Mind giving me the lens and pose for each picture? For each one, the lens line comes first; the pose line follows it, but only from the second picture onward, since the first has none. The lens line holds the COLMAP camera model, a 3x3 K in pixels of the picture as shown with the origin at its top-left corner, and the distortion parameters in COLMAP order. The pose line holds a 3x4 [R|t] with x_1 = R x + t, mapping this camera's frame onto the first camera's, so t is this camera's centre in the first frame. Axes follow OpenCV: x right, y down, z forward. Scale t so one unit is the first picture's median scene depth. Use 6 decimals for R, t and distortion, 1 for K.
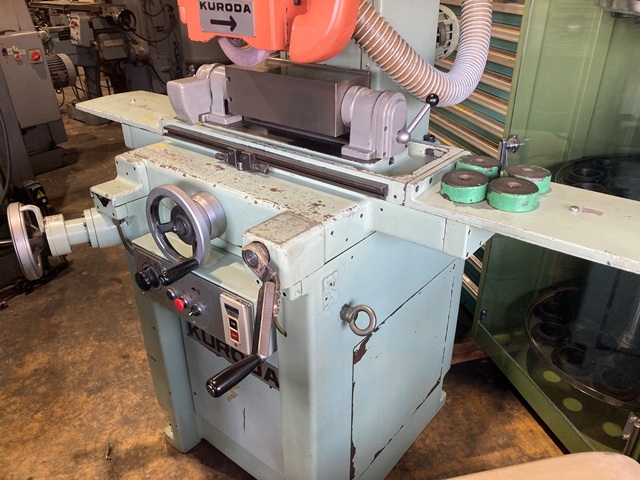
lens RADIAL K [[524.8, 0, 320.0], [0, 524.8, 240.0], [0, 0, 1]] dist [0.006035, -0.000749]
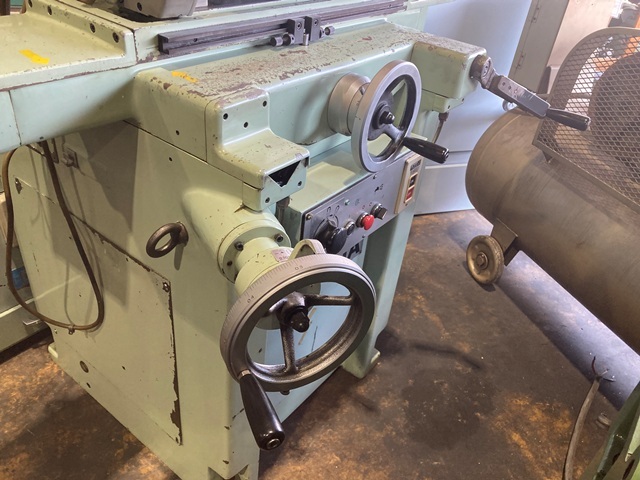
lens RADIAL K [[524.8, 0, 320.0], [0, 524.8, 240.0], [0, 0, 1]] dist [0.006035, -0.000749]
pose [[-0.011407, -0.570554, 0.821181, -0.924885], [0.380340, 0.757032, 0.531267, -0.310335], [-0.924776, 0.318388, 0.208369, 0.889498]]
